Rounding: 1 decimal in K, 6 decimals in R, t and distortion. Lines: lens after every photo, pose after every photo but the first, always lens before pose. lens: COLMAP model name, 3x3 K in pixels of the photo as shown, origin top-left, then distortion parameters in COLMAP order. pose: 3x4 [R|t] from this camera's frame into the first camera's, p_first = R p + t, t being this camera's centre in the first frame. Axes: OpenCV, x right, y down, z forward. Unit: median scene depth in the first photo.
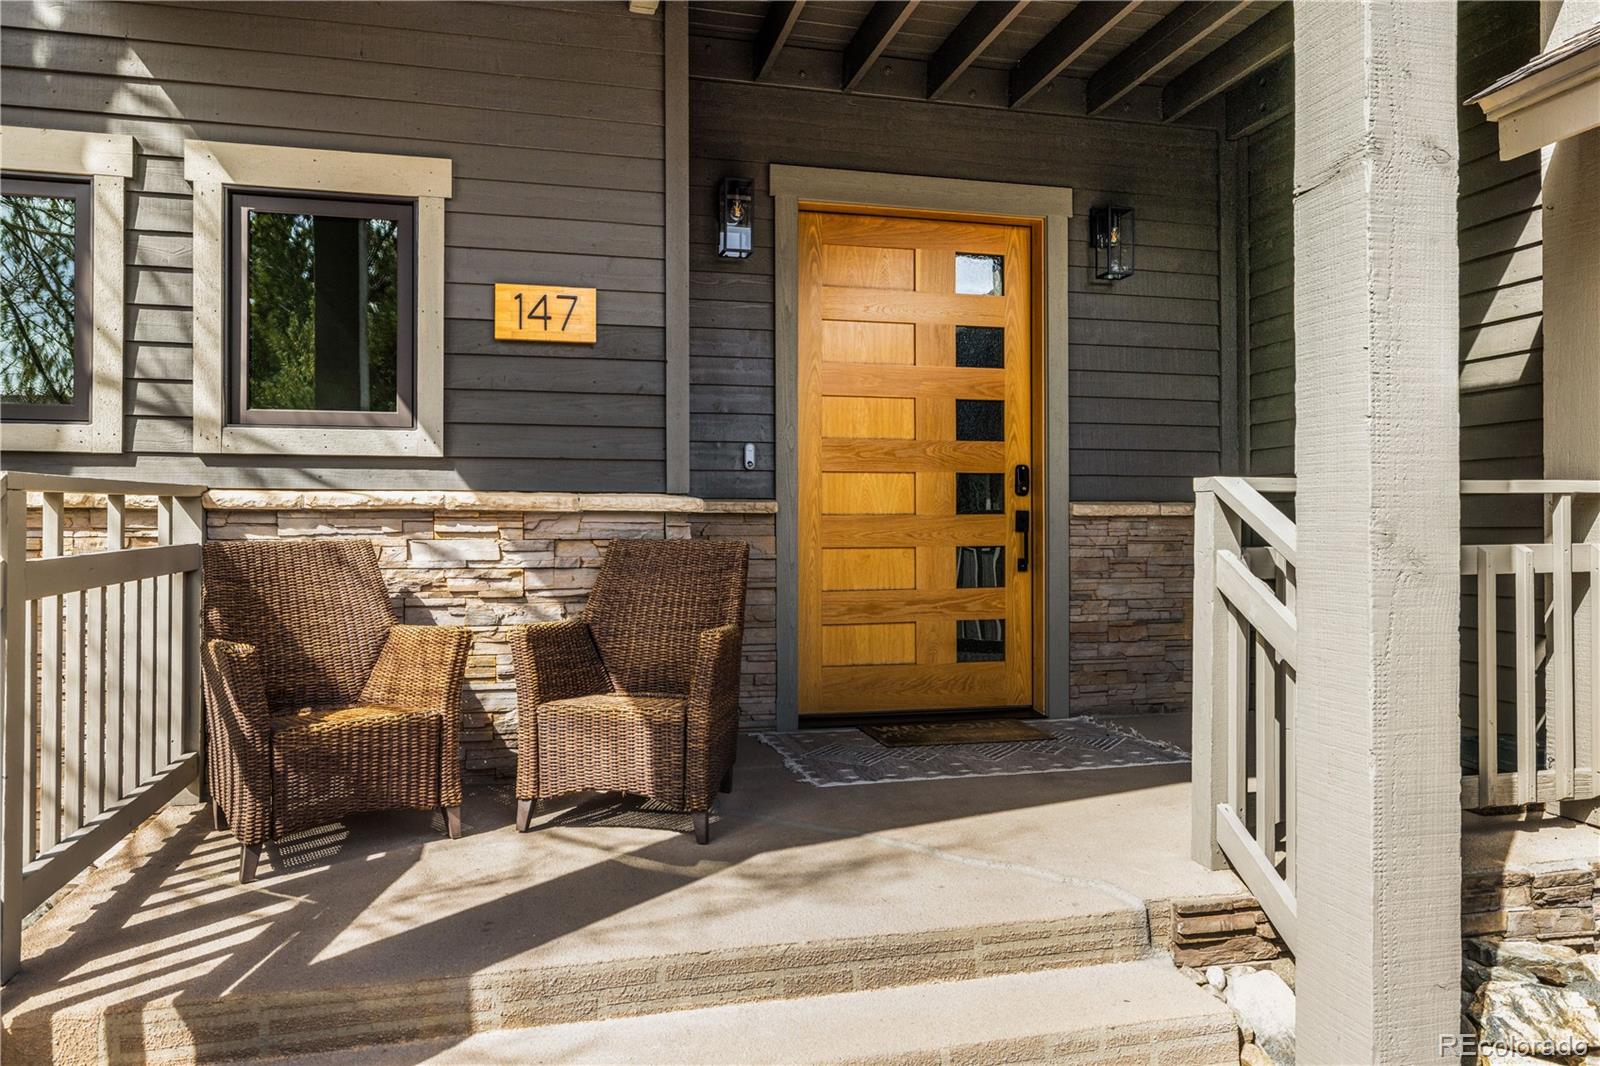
lens RADIAL K [[1090.5, 0, 803.0], [0, 1090.5, 523.0], [0, 0, 1]] dist [-0.000096, 0.002464]
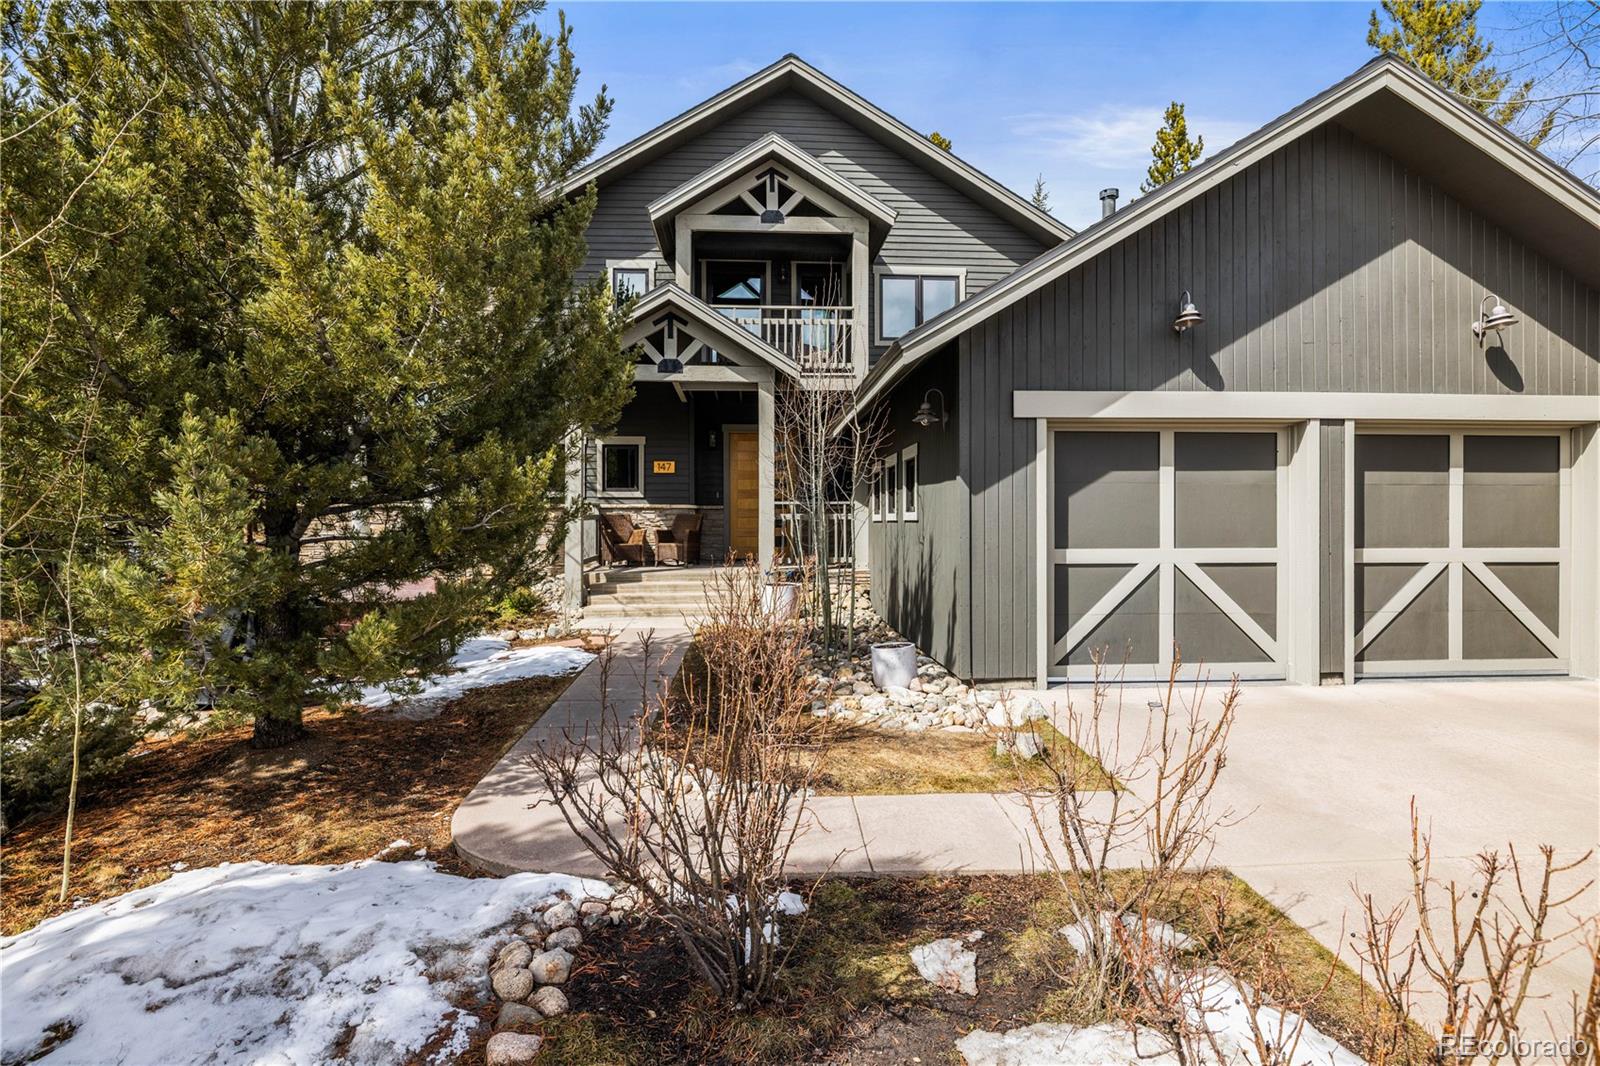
lens RADIAL K [[786.5, 0, 804.2], [0, 786.5, 521.6], [0, 0, 1]] dist [-0.002858, -0.001320]
pose [[0.986081, -0.001353, -0.166261, 0.988372], [0.000763, 0.999993, -0.003613, 0.063737], [0.166265, 0.003436, 0.986075, -2.414882]]
